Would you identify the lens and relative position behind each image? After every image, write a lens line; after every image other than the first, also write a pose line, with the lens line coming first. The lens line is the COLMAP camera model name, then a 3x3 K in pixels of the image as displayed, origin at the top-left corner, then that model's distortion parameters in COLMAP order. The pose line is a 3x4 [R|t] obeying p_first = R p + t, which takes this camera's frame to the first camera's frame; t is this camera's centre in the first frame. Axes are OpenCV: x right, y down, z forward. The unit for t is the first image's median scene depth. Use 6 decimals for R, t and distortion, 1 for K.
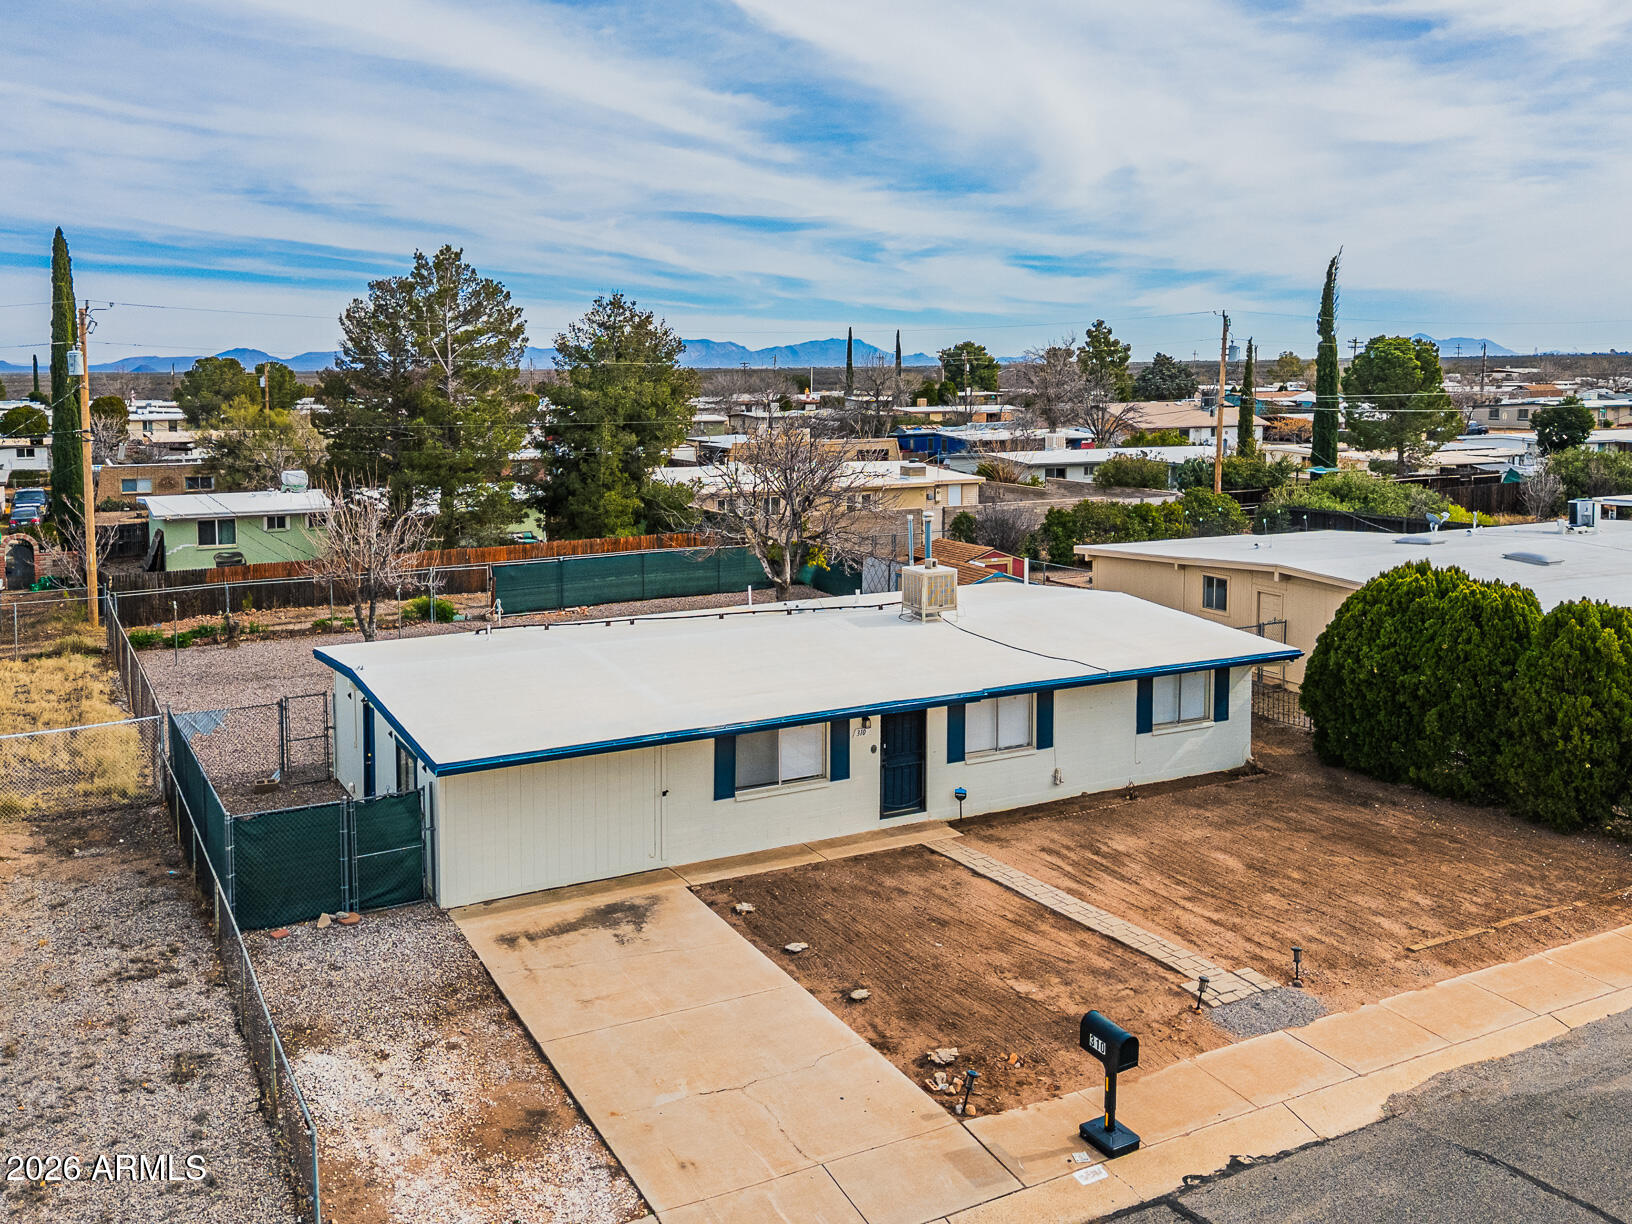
lens RADIAL K [[1504.4, 0, 813.6], [0, 1504.4, 507.5], [0, 0, 1]] dist [0.081951, -0.088061]
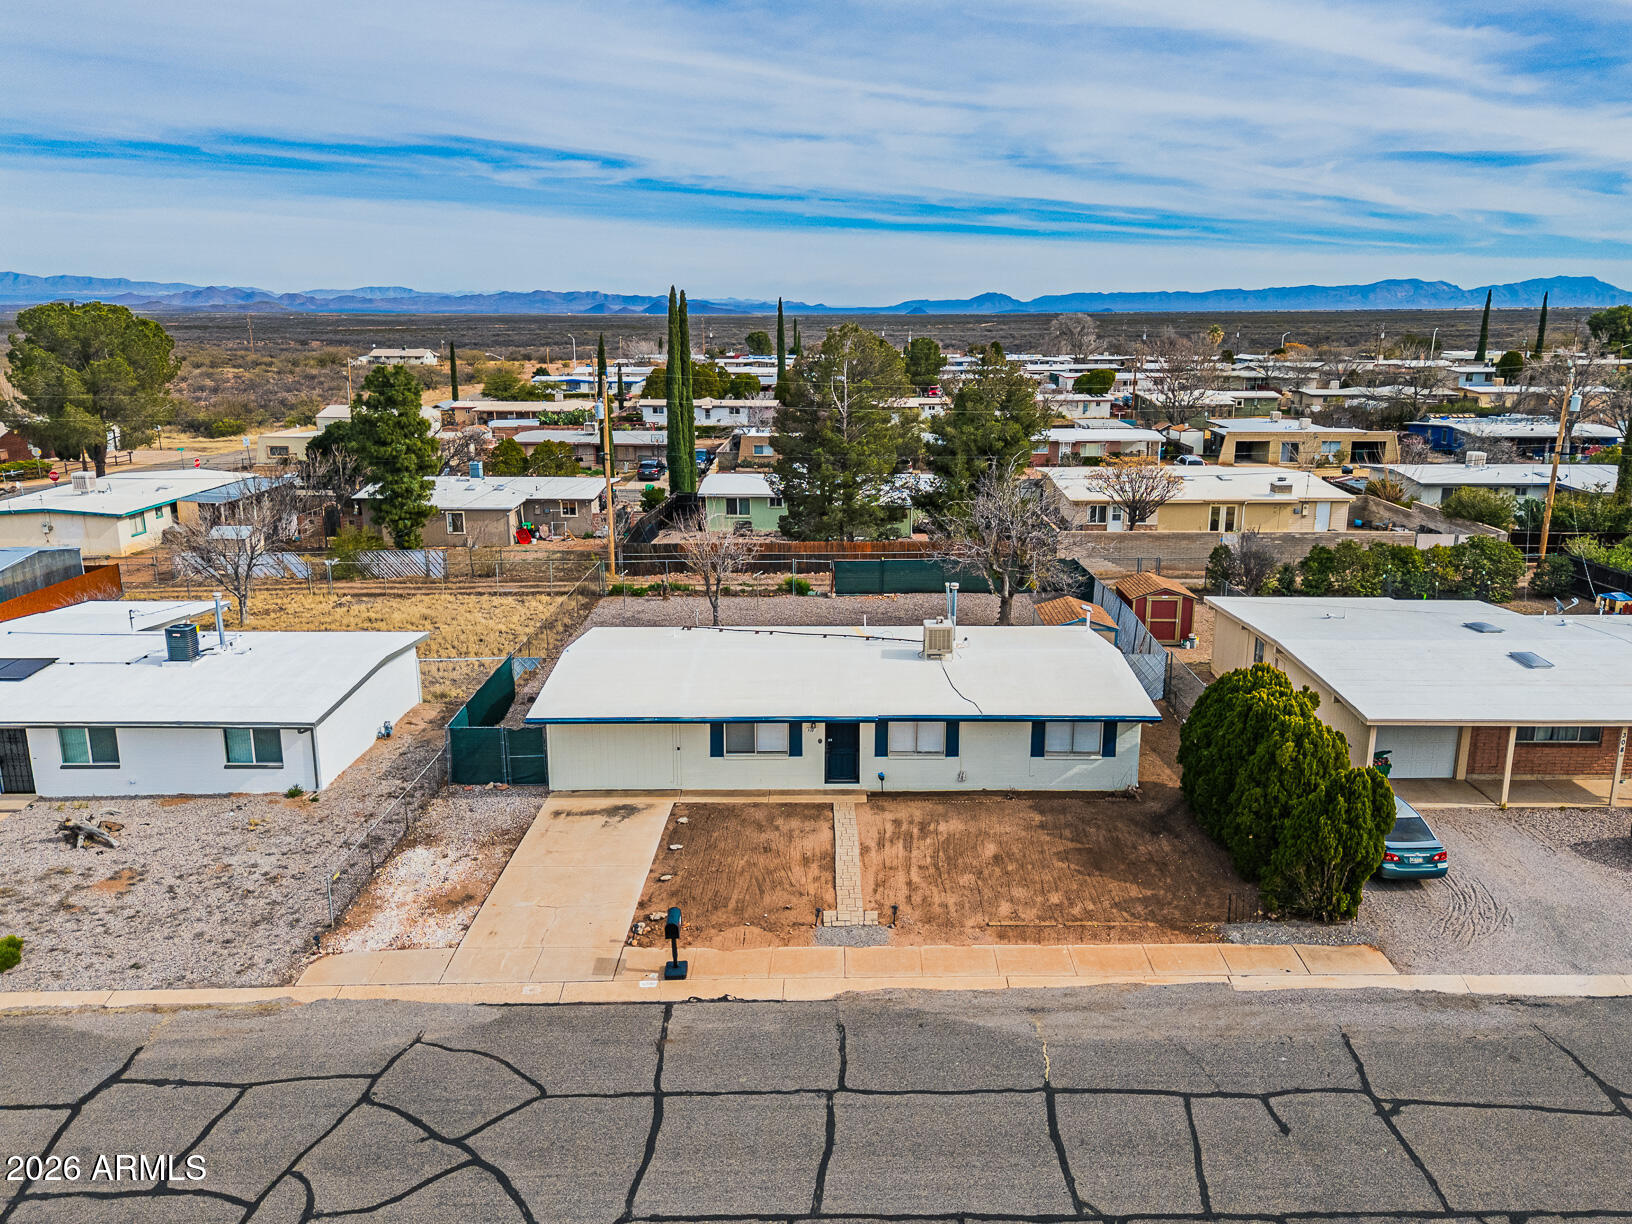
lens RADIAL K [[1295.1, 0, 816.0], [0, 1295.1, 612.0], [0, 0, 1]] dist [0.071685, -0.067123]
pose [[0.874957, 0.115397, -0.470249, 0.627374], [-0.047534, 0.986965, 0.153754, -0.176745], [0.481862, -0.112175, 0.869037, -0.180929]]
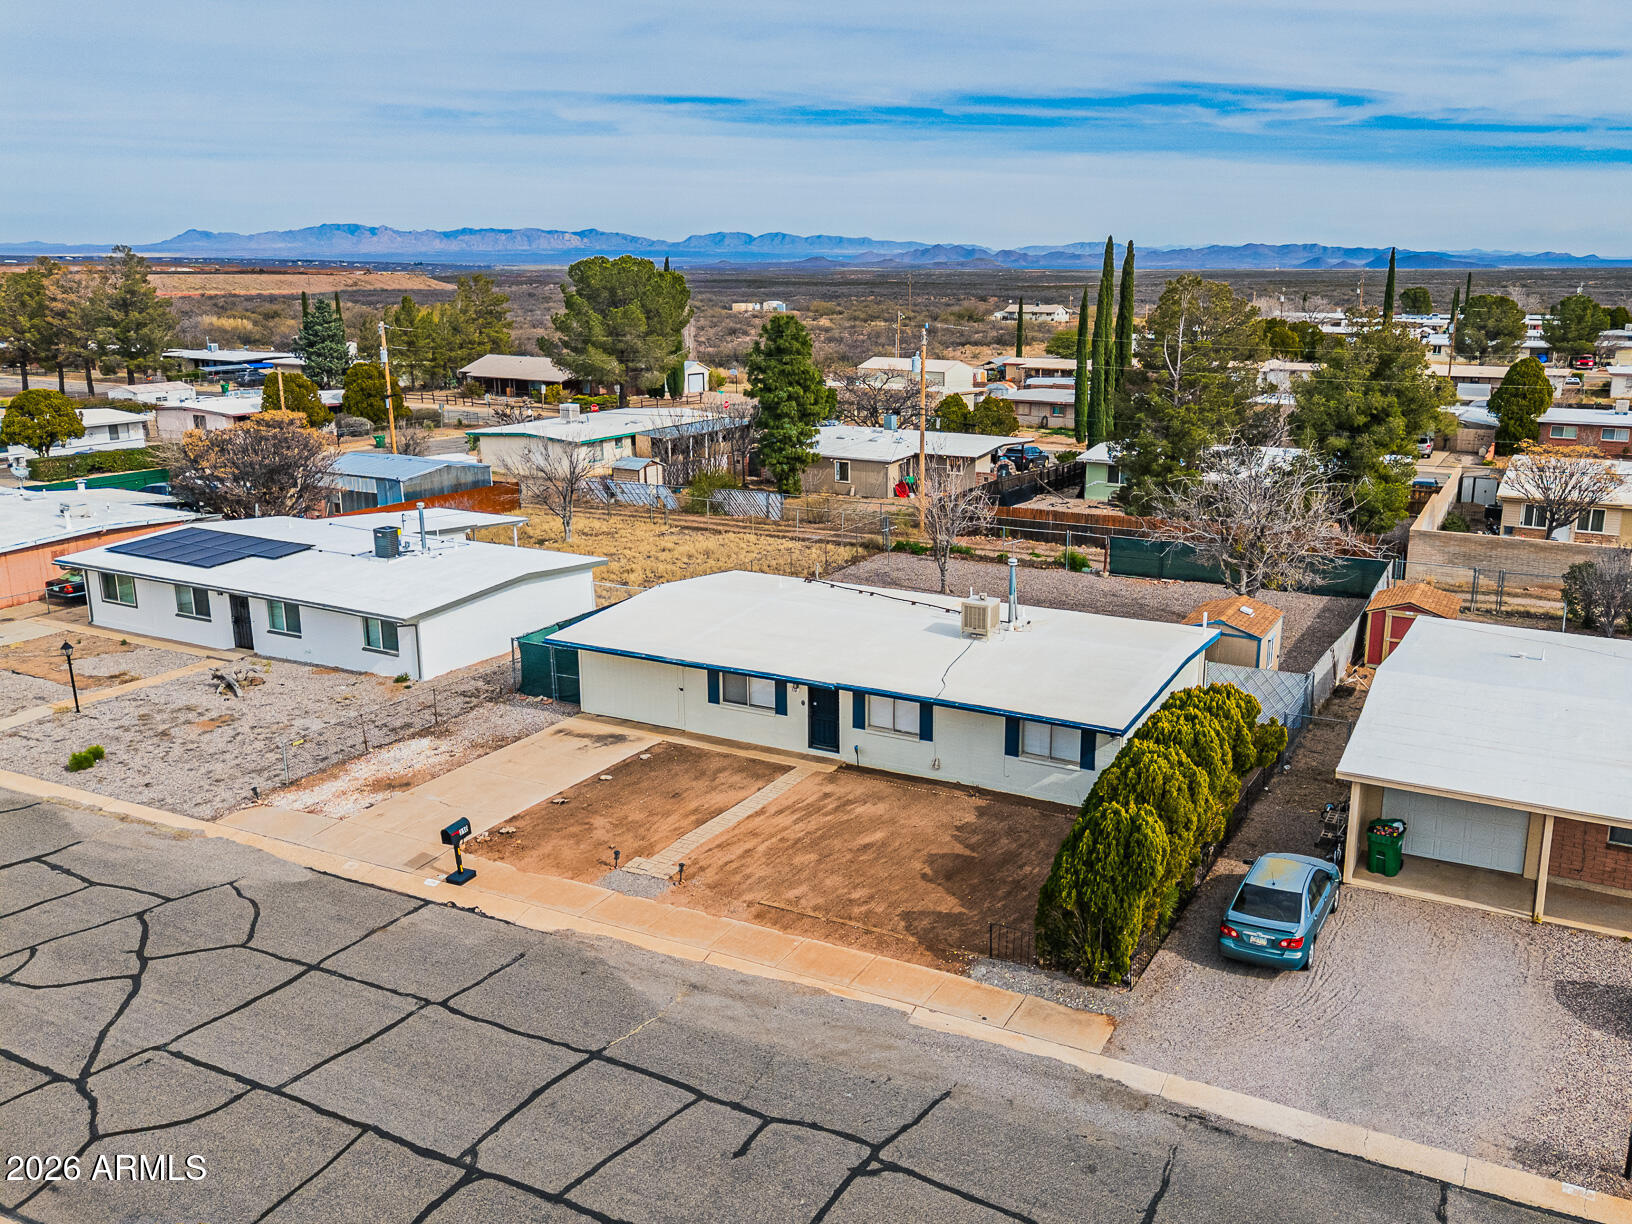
lens RADIAL K [[1357.9, 0, 870.4], [0, 1357.9, 616.2], [0, 0, 1]] dist [0.078409, -0.074963]
pose [[0.550368, 0.217276, -0.806155, 1.119042], [-0.081319, 0.974904, 0.207240, -0.212235], [0.830953, -0.048502, 0.554225, 0.257861]]
